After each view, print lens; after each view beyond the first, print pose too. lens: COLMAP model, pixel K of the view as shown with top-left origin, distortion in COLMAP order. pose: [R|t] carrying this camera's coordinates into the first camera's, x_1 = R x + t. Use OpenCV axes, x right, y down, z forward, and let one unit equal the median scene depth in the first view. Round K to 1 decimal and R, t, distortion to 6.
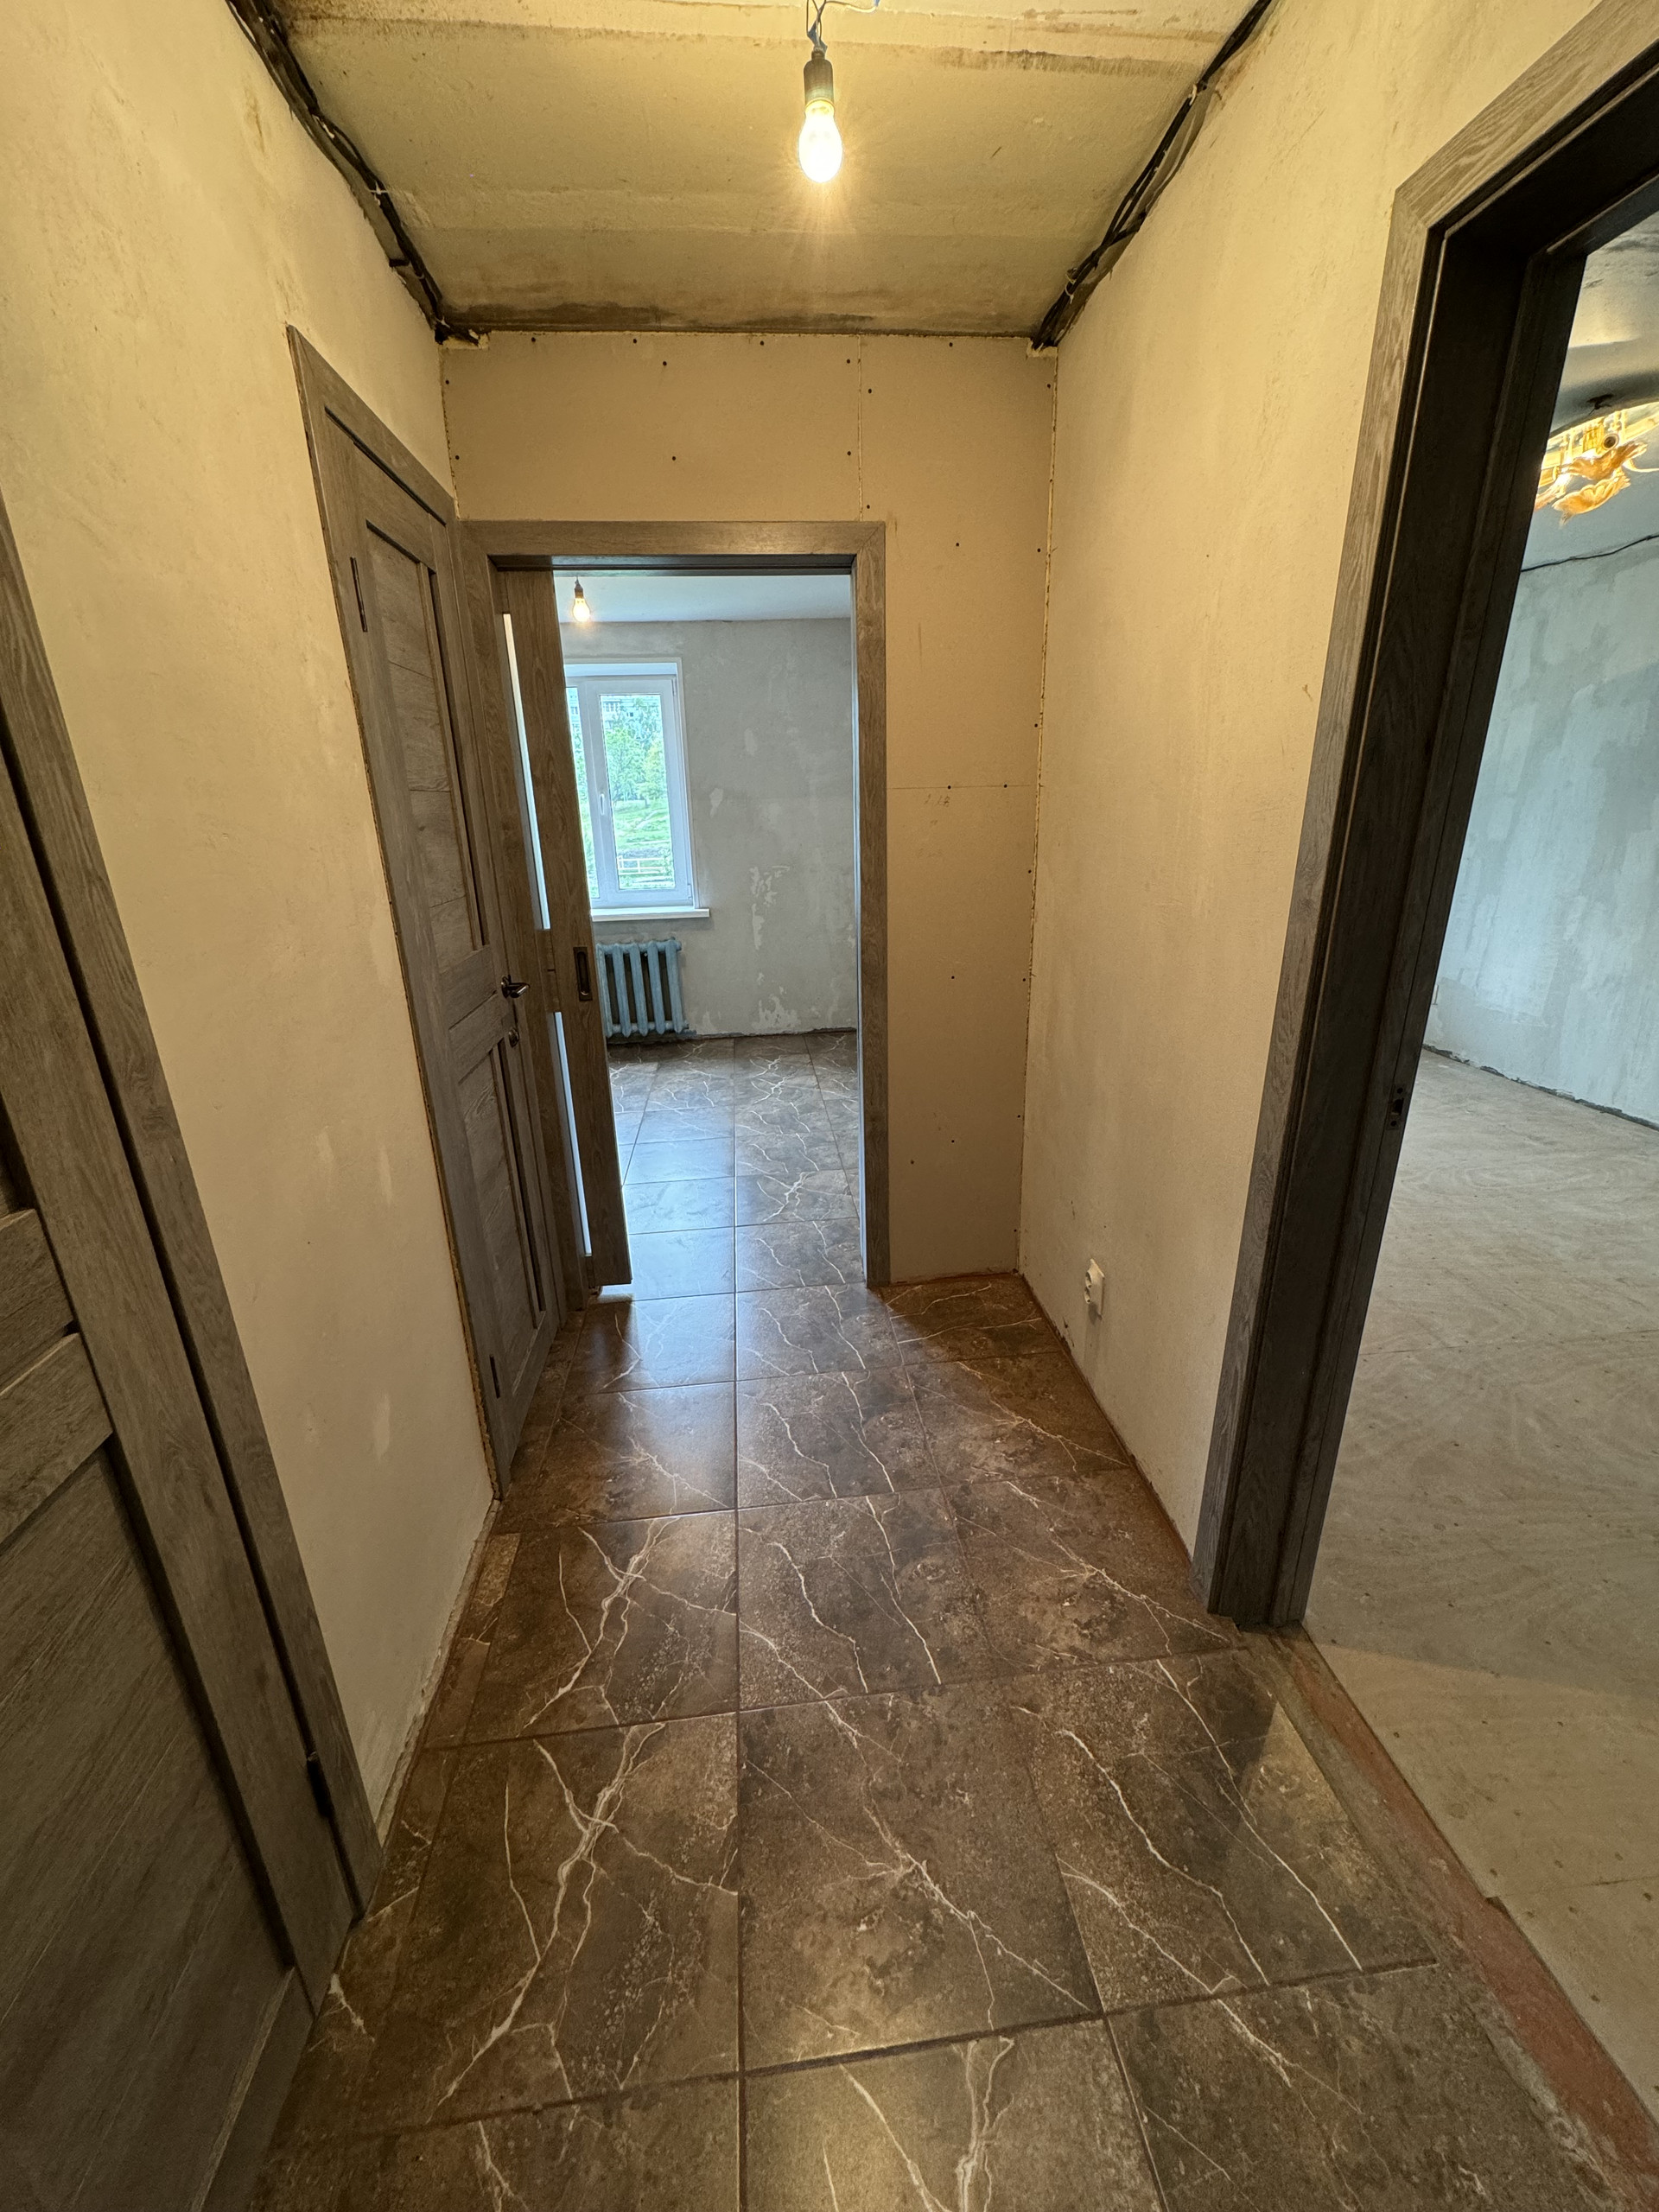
lens RADIAL K [[881.7, 0, 834.4], [0, 881.7, 1102.4], [0, 0, 1]] dist [0.003657, -0.000035]
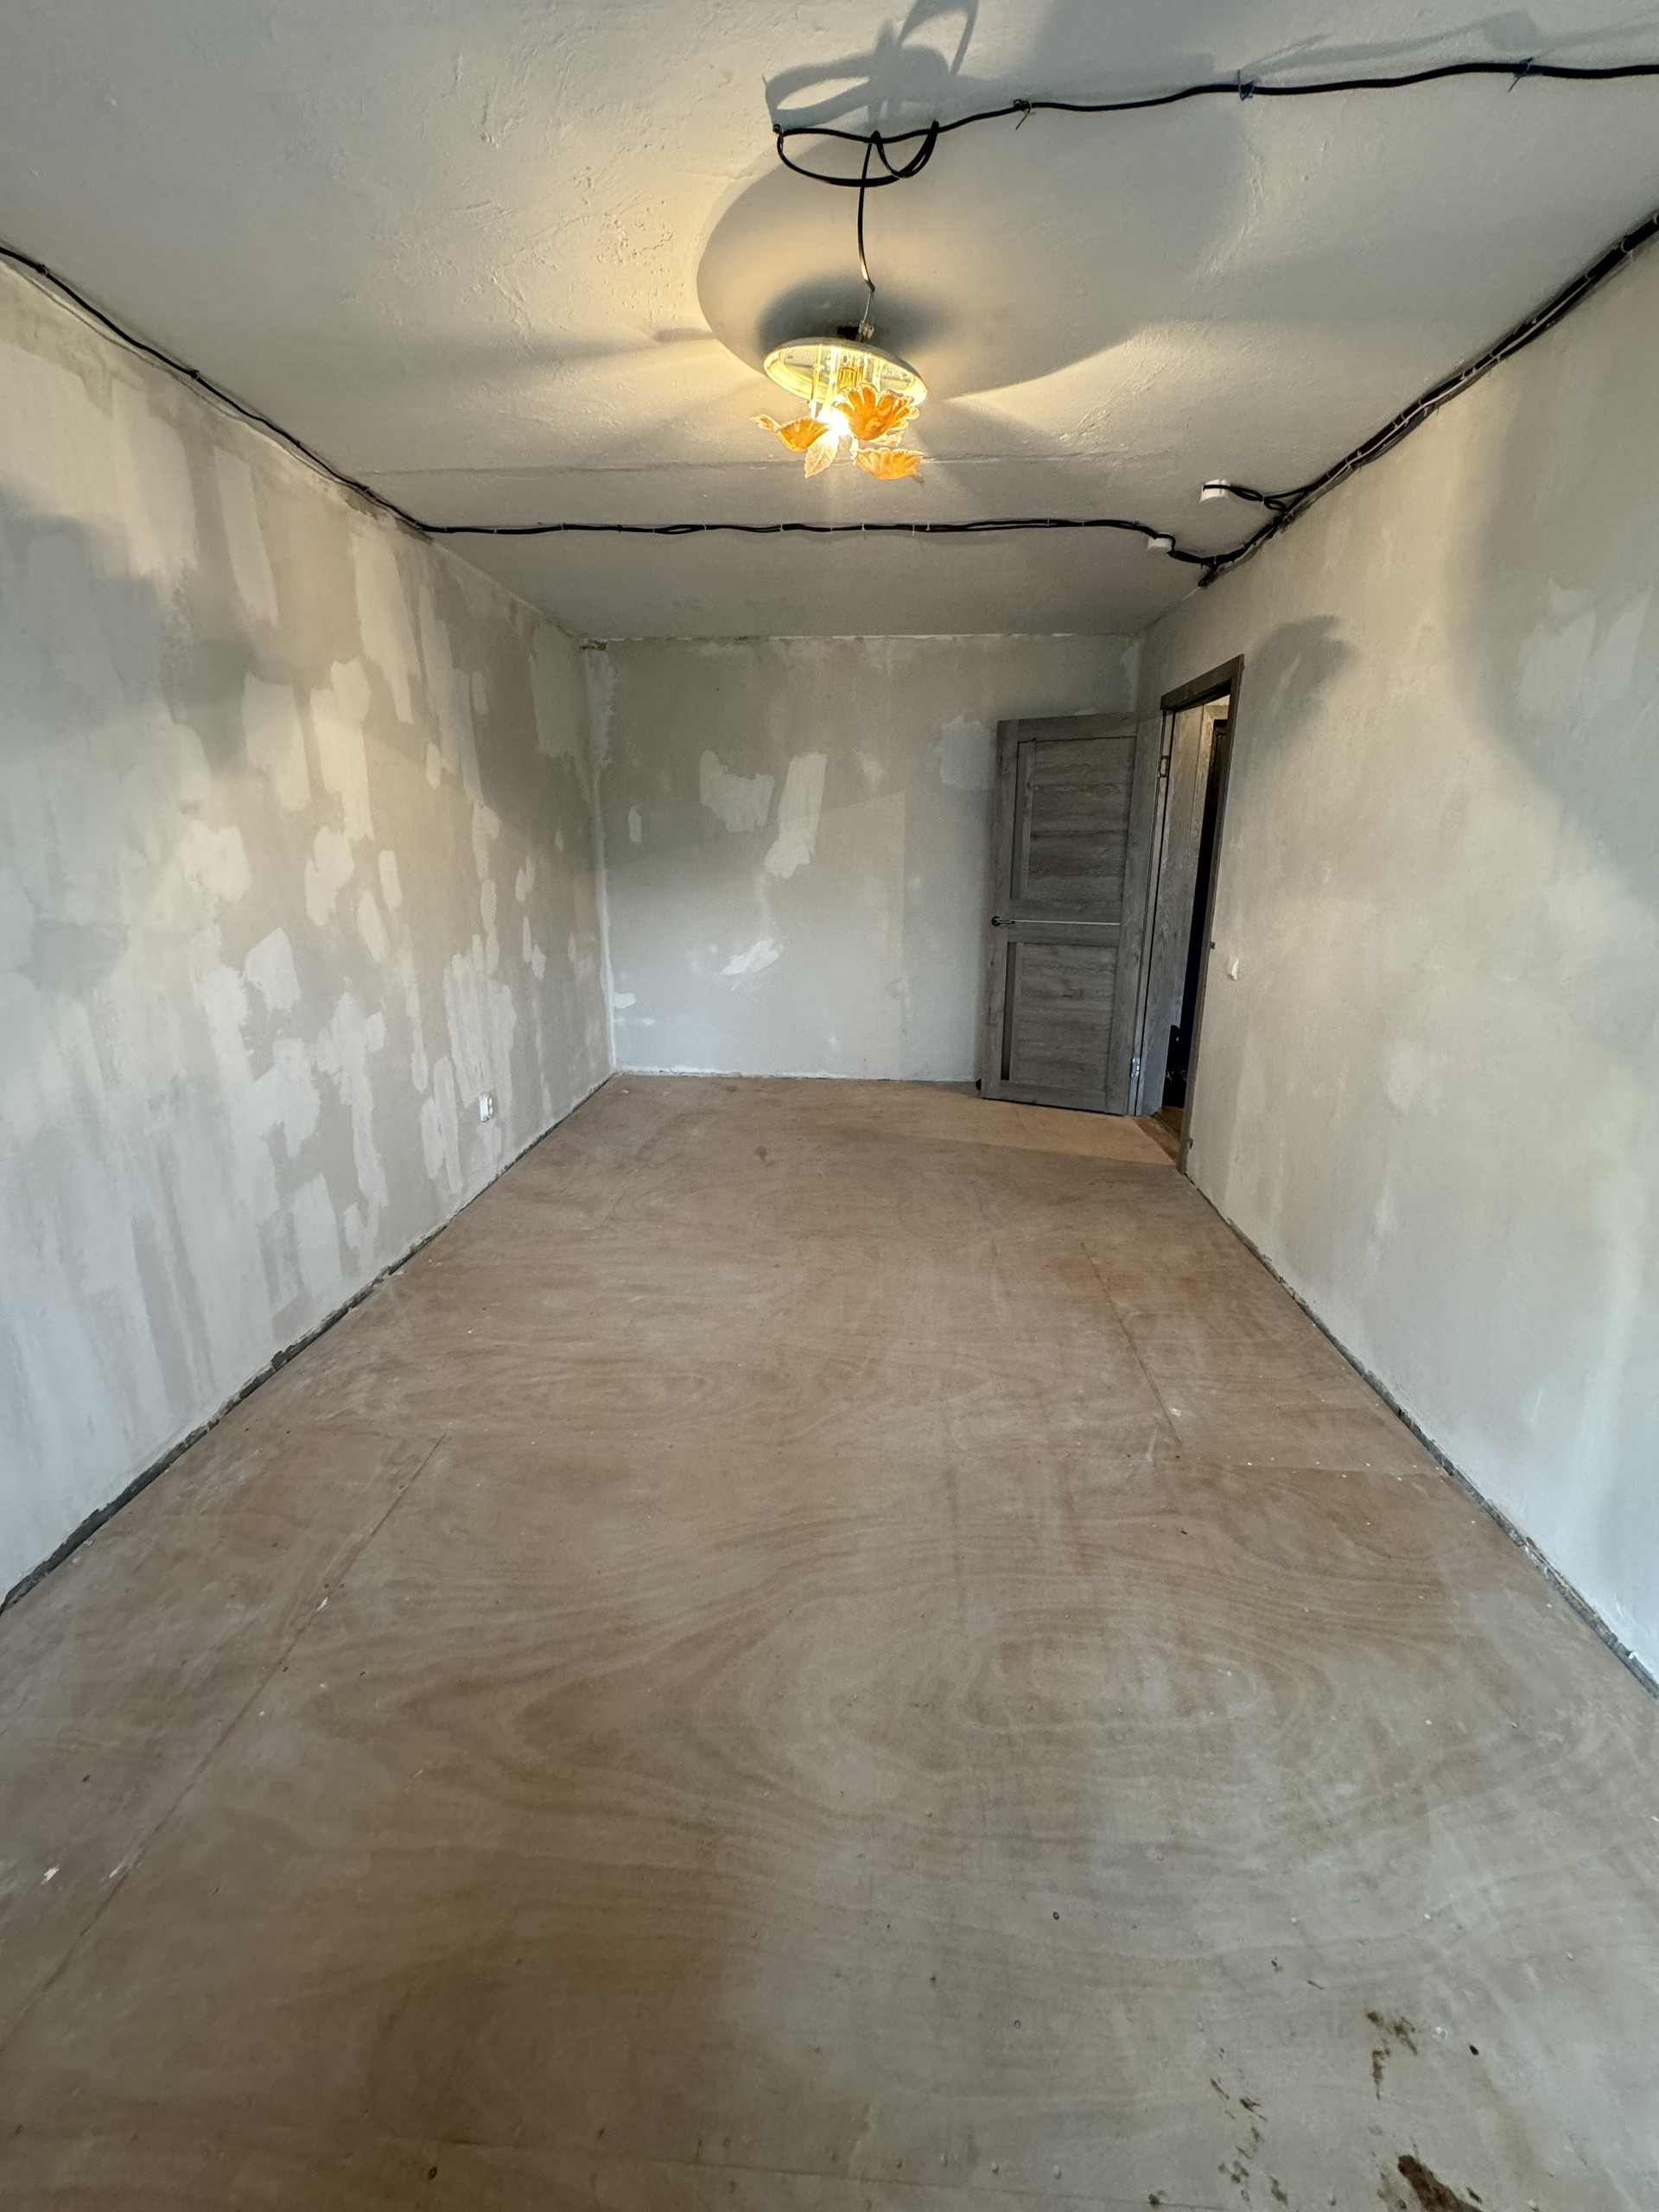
lens RADIAL K [[881.7, 0, 830.6], [0, 881.7, 1105.7], [0, 0, 1]] dist [0.003657, -0.000035]
pose [[-0.987127, -0.024878, 0.157991, 0.428577], [0.071069, 0.816721, 0.572640, -0.396139], [-0.143280, 0.576497, -0.804439, 1.171545]]
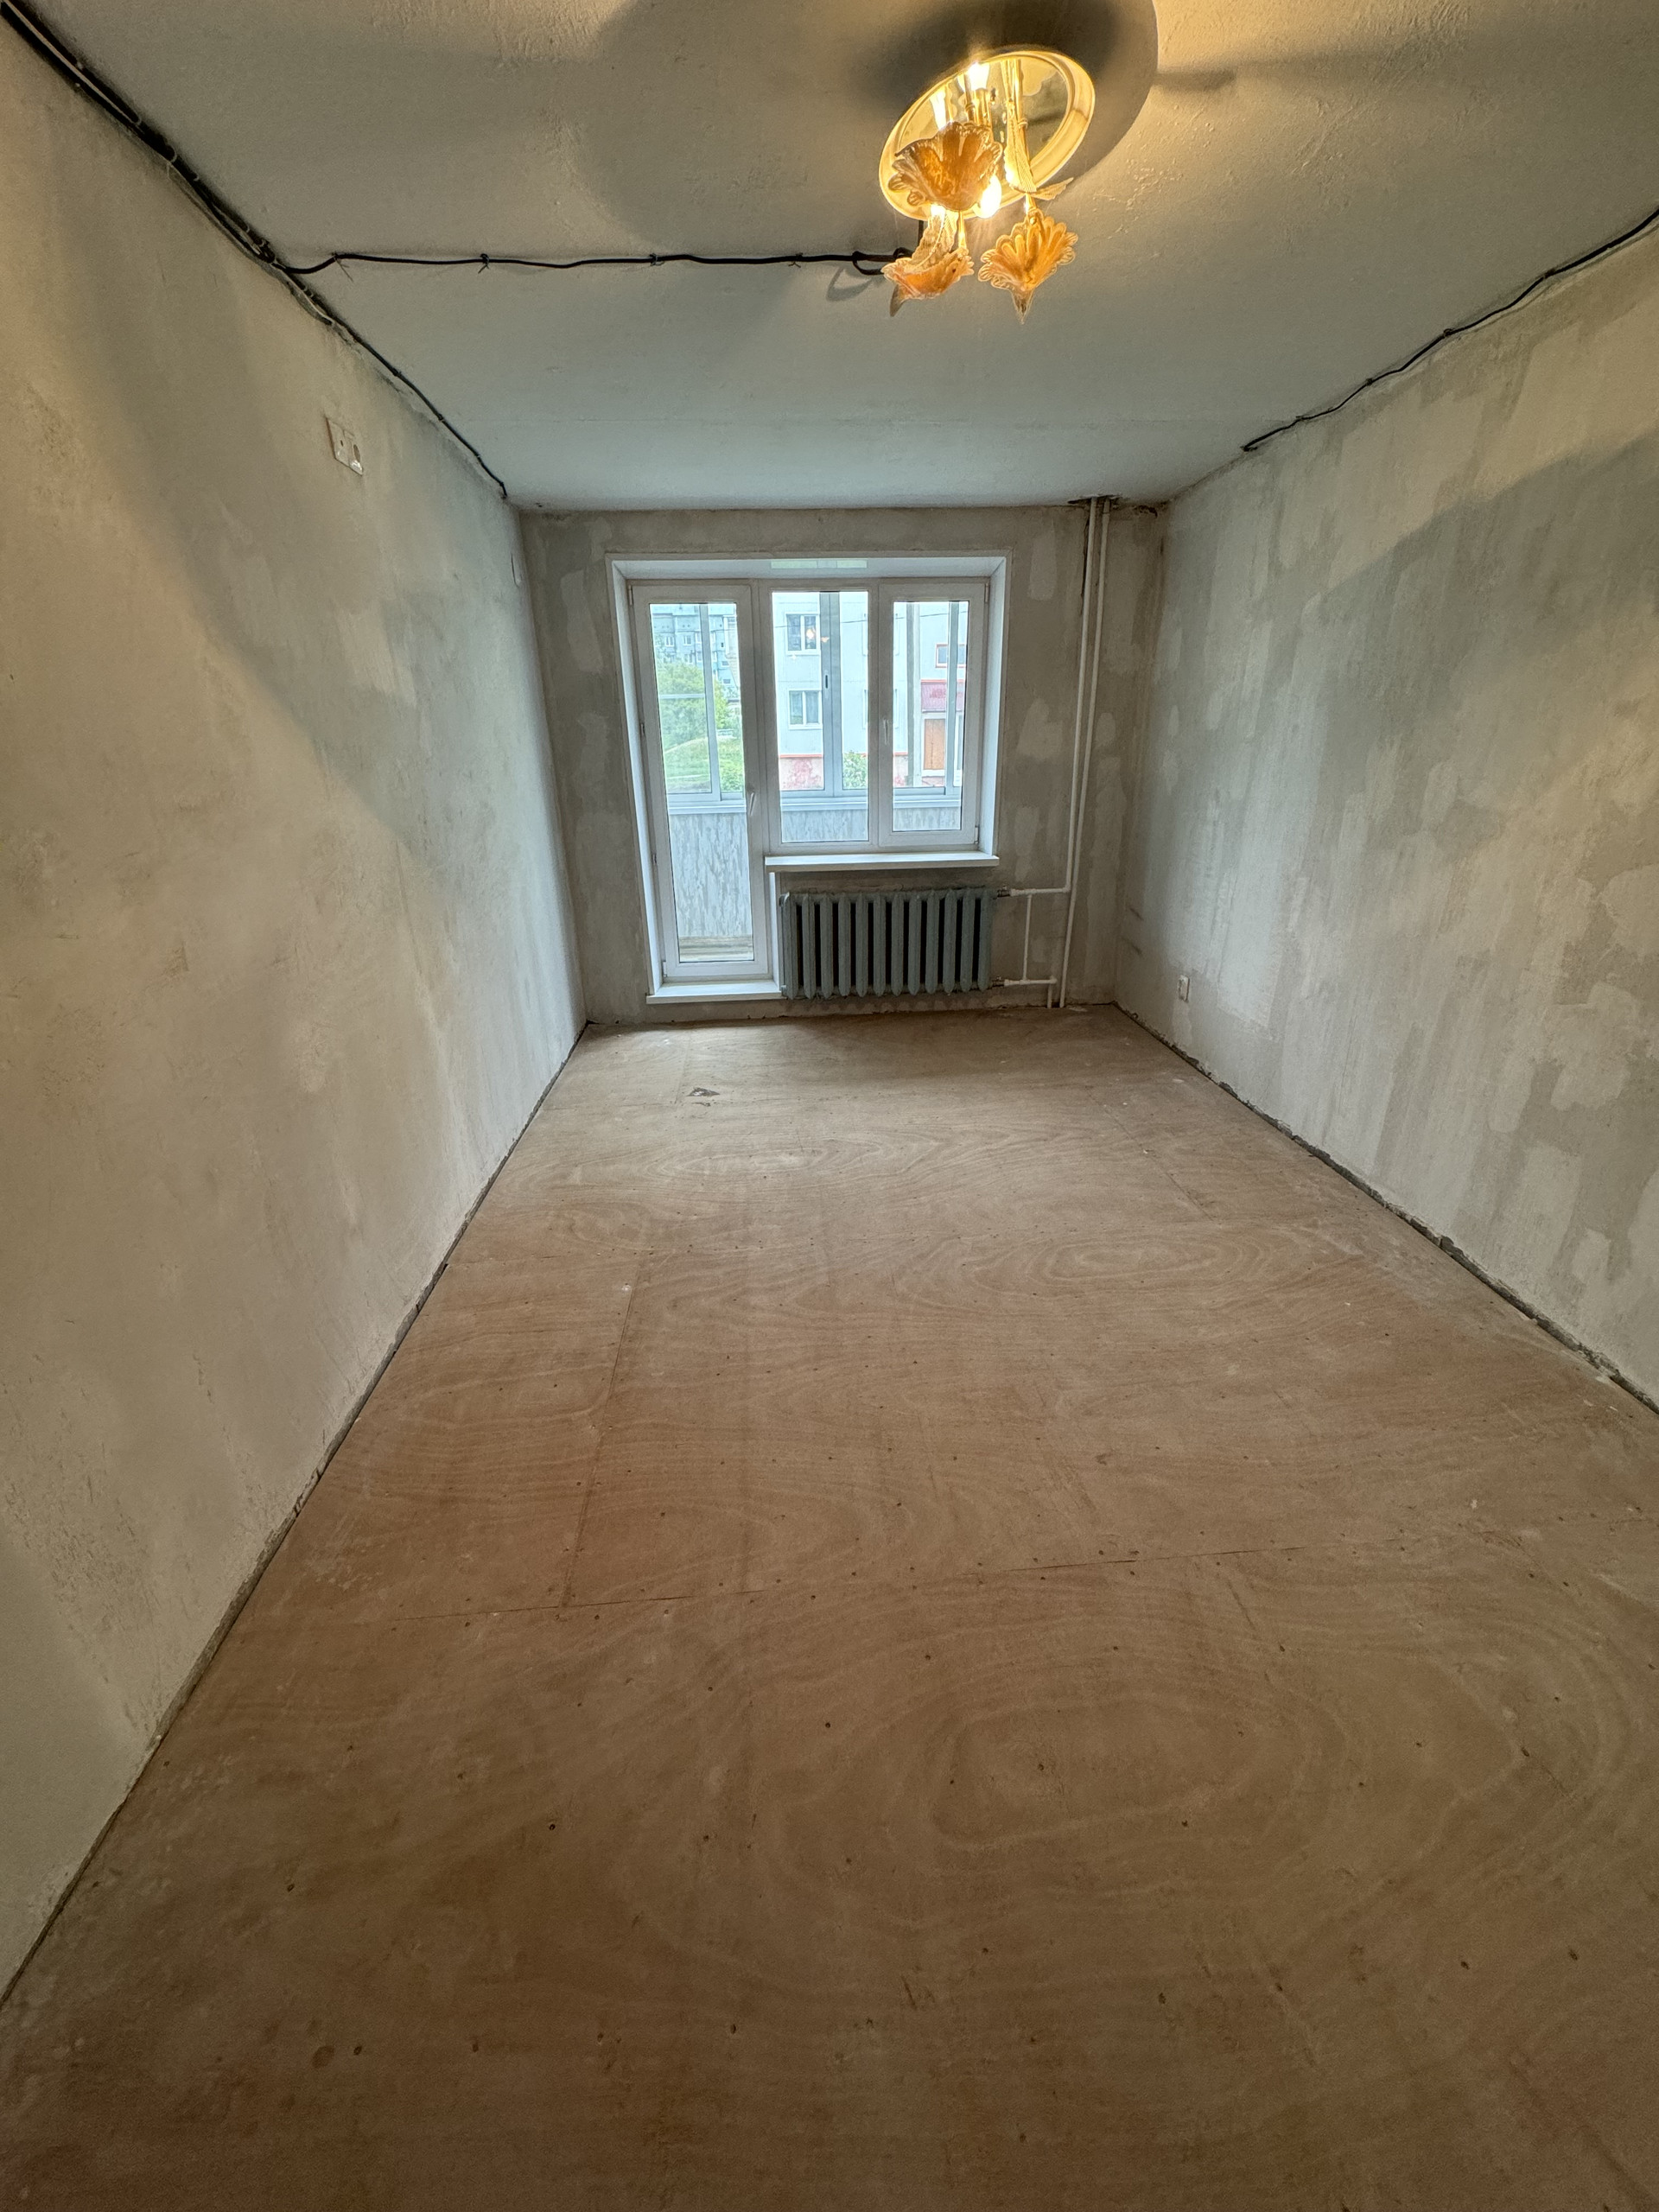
lens RADIAL K [[881.7, 0, 836.3], [0, 881.7, 1103.5], [0, 0, 1]] dist [0.003657, -0.000035]
pose [[0.999798, 0.010758, -0.016990, 0.453724], [-0.009652, 0.997908, 0.063924, -0.080685], [0.017642, -0.063748, 0.997810, 0.208554]]
